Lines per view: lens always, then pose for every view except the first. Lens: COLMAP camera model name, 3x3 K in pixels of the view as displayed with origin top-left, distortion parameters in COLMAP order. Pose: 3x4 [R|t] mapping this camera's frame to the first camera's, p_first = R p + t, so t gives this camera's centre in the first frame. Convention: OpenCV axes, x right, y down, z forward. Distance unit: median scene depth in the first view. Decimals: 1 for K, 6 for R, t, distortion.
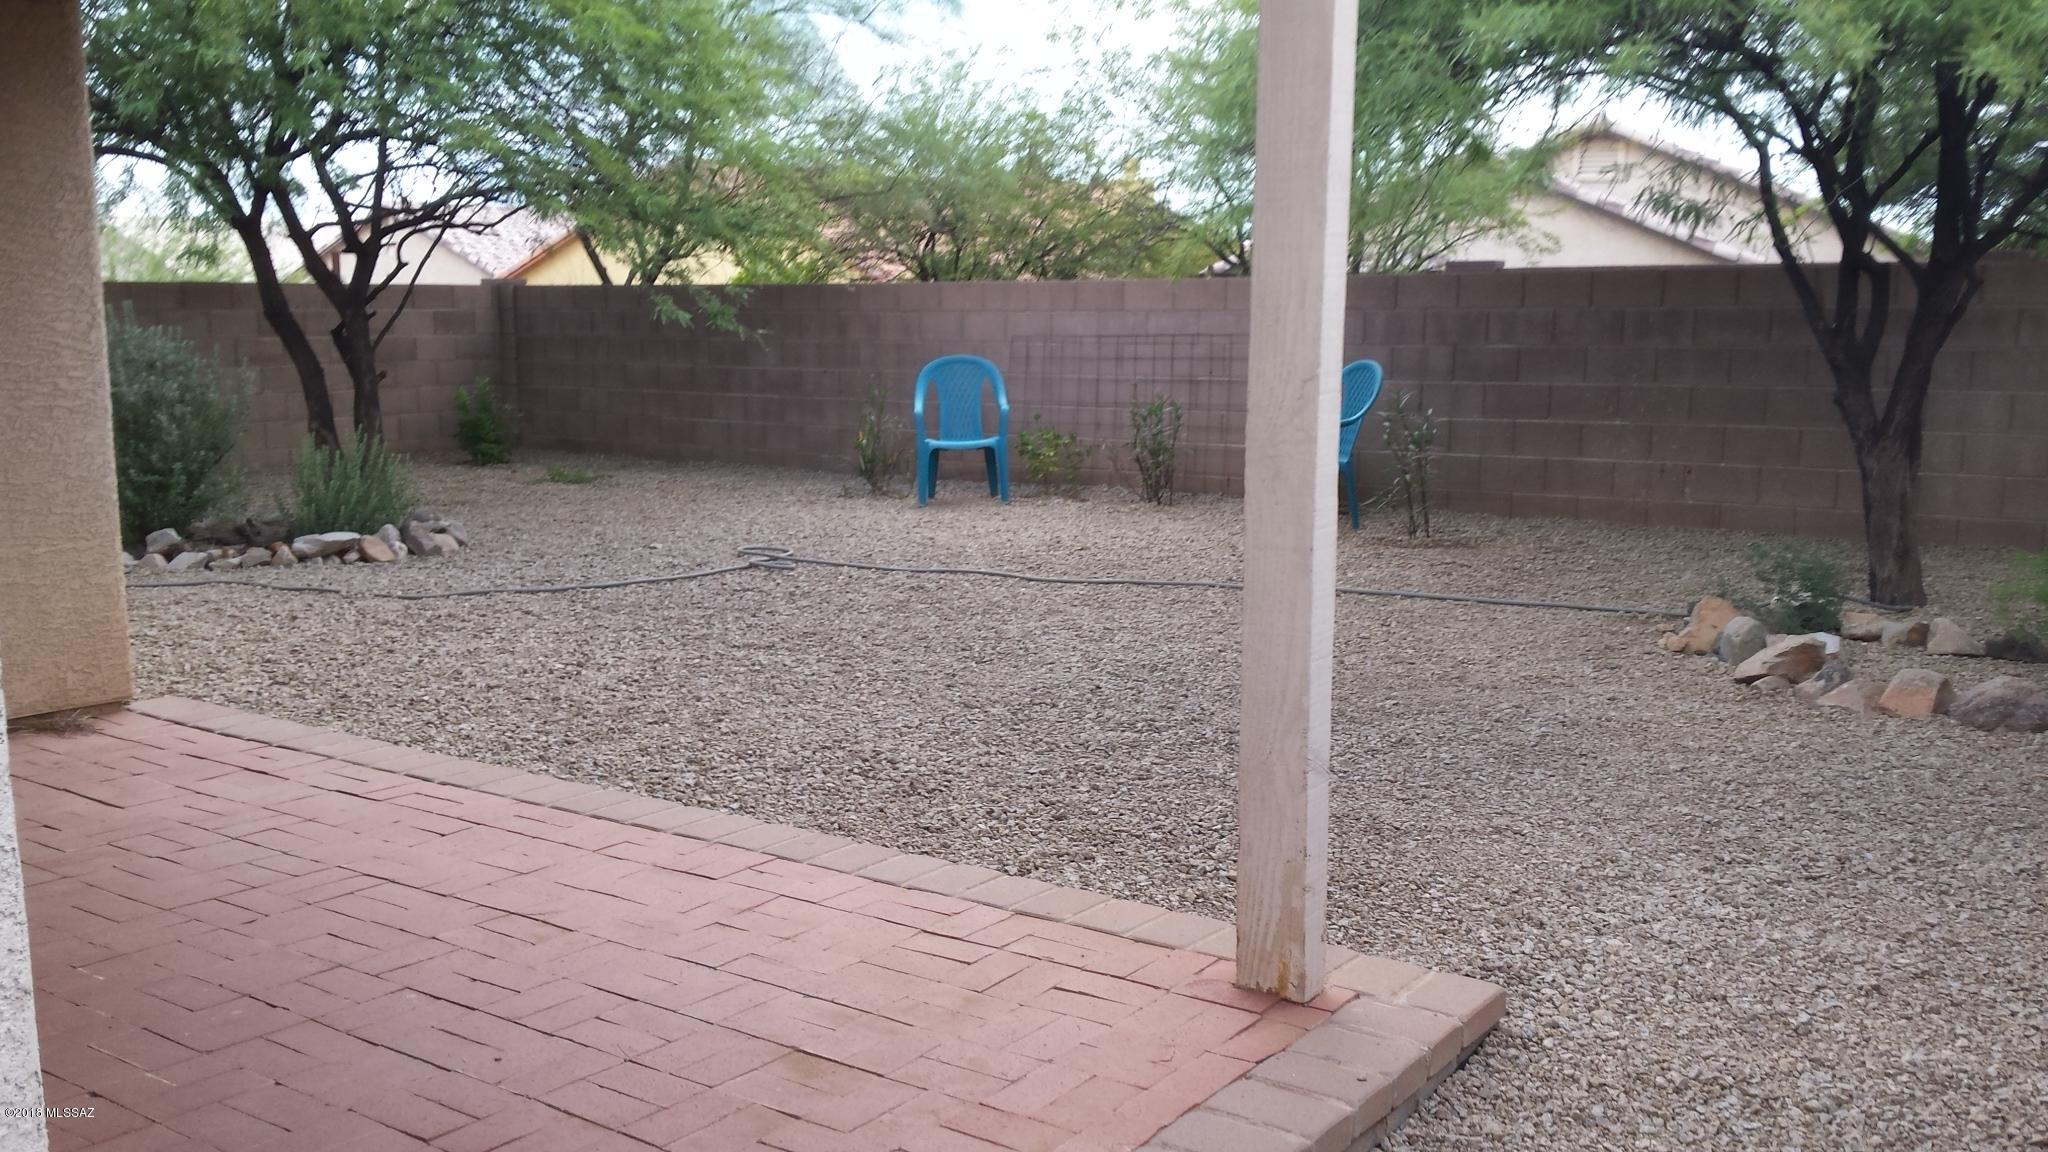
lens RADIAL K [[1871.9, 0, 1048.0], [0, 1871.9, 591.7], [0, 0, 1]] dist [0.163891, -0.417830]
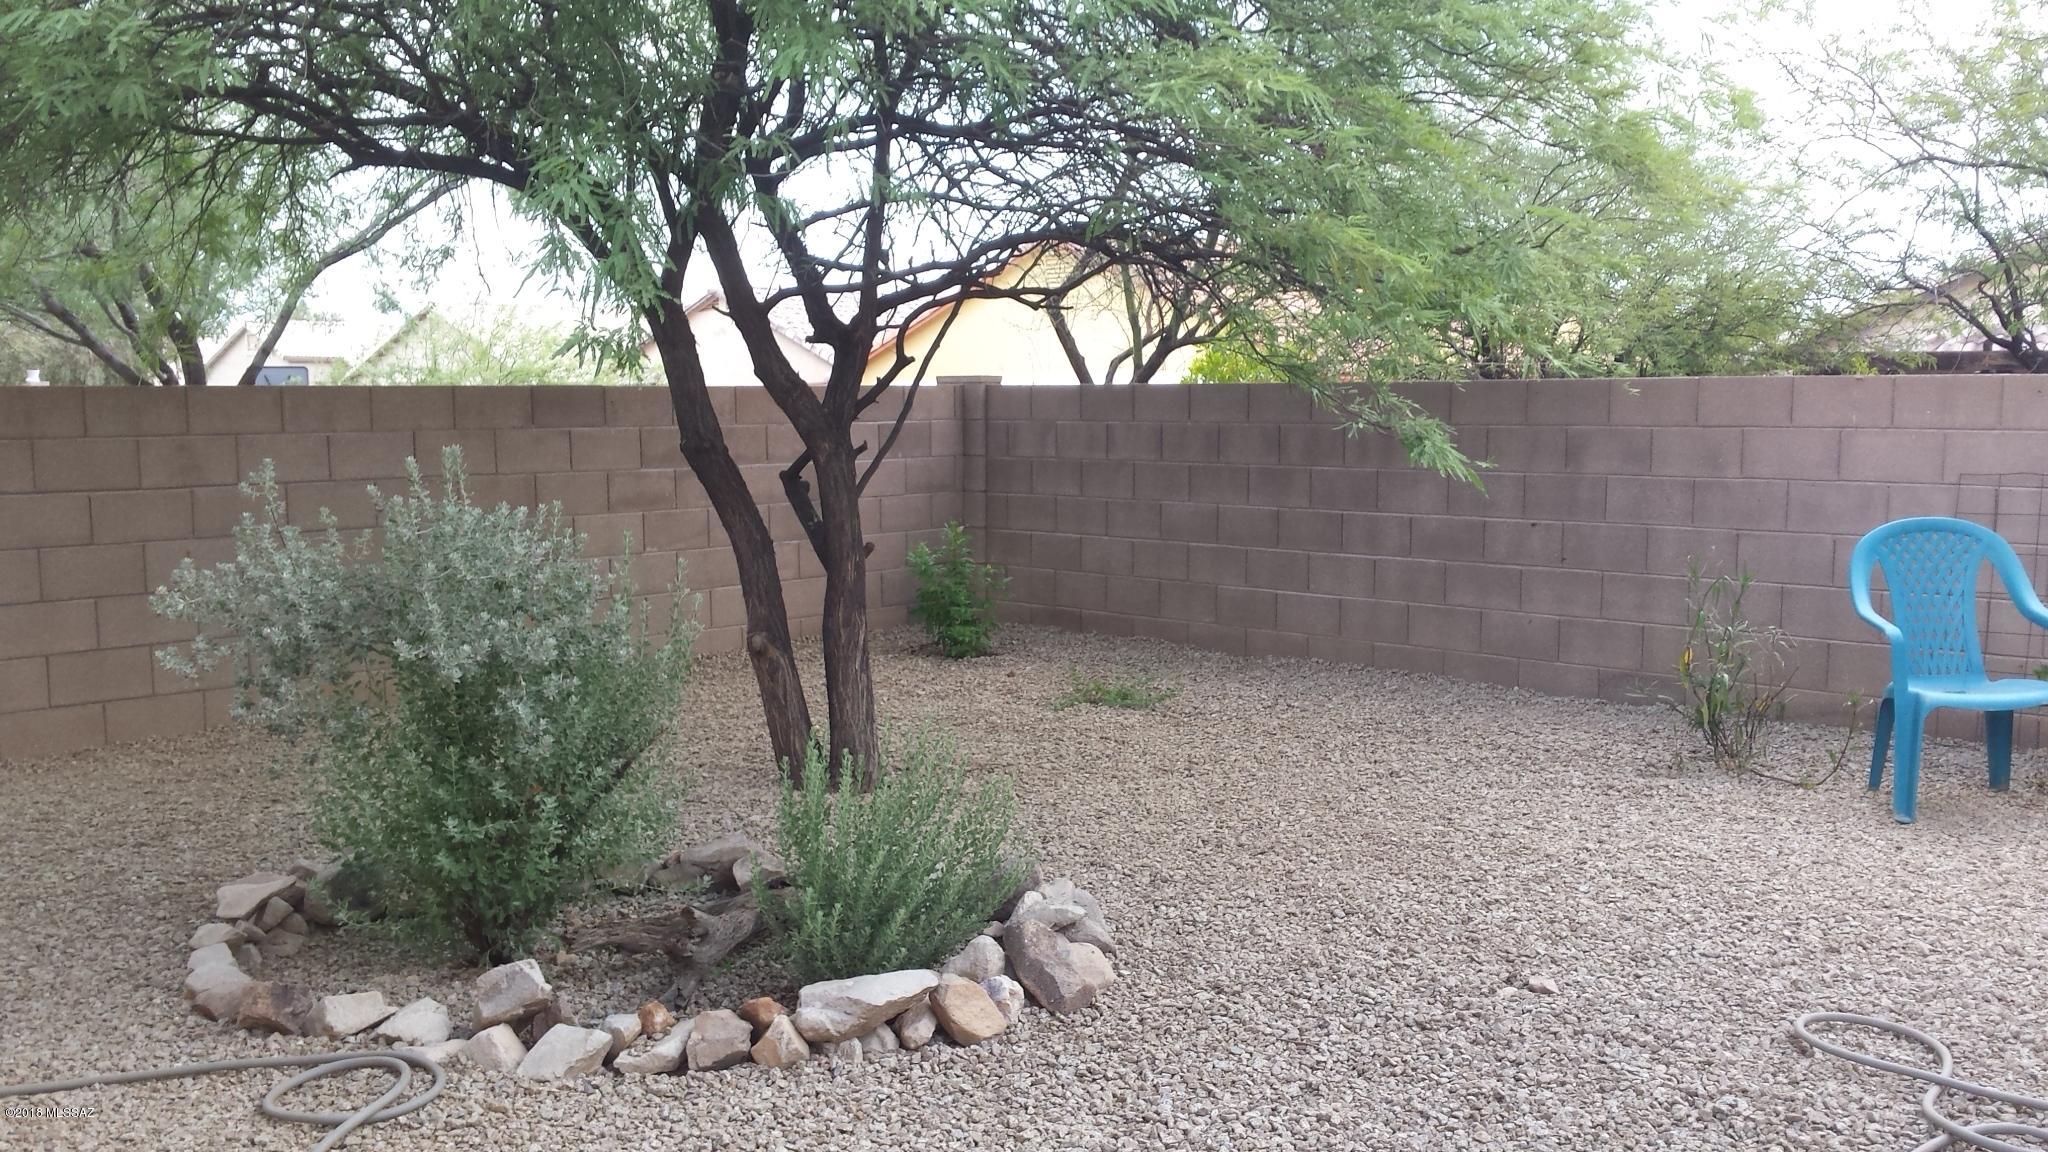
lens RADIAL K [[1871.9, 0, 1048.0], [0, 1871.9, 591.7], [0, 0, 1]] dist [0.163891, -0.417830]
pose [[0.989731, 0.011615, -0.142471, -0.220842], [-0.017530, 0.999032, -0.040335, -0.081719], [0.141864, 0.042418, 0.988977, 0.454732]]
